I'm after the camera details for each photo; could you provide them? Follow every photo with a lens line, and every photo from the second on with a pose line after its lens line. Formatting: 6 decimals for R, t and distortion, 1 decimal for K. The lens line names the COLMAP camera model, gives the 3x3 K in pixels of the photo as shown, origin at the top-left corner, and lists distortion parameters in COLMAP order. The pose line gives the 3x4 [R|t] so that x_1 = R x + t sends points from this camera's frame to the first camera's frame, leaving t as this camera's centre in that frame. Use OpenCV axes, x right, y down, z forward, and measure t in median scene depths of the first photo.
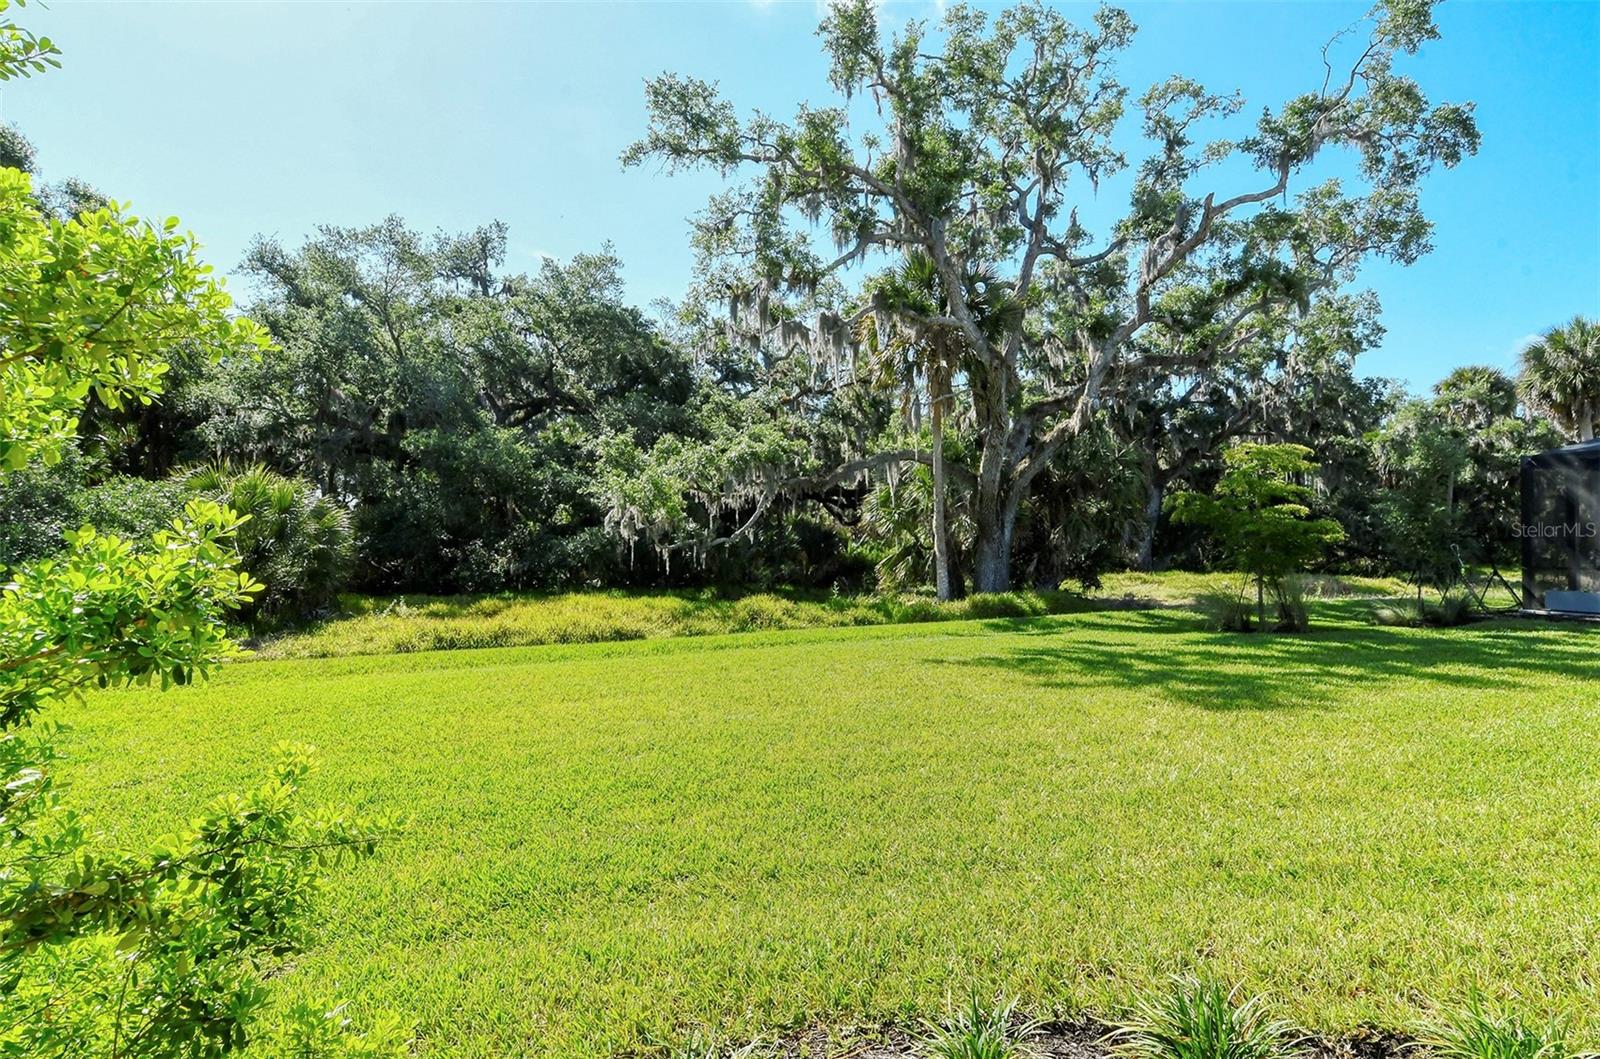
lens RADIAL K [[856.9, 0, 817.4], [0, 856.9, 563.8], [0, 0, 1]] dist [0.021848, -0.010282]
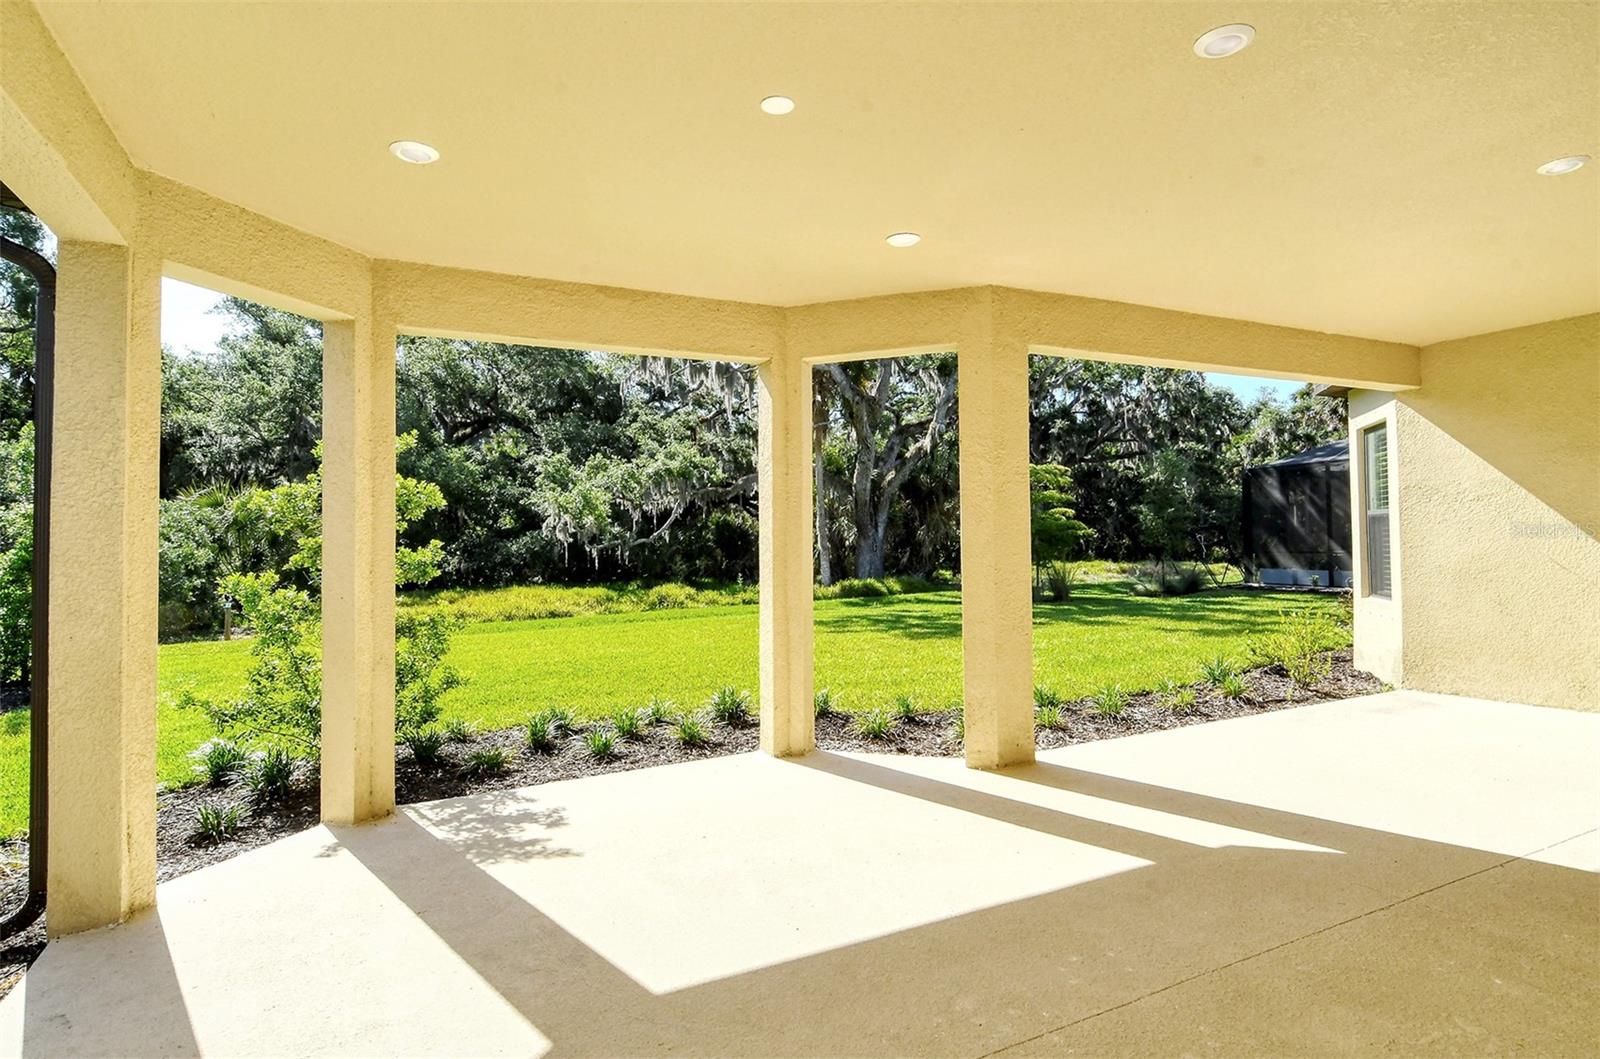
lens RADIAL K [[856.9, 0, 829.4], [0, 856.9, 522.7], [0, 0, 1]] dist [0.021848, -0.010282]
pose [[0.997200, -0.014418, 0.073375, 0.059950], [0.017723, 0.998848, -0.044601, 0.005570], [-0.072647, 0.045777, 0.996307, -0.216250]]
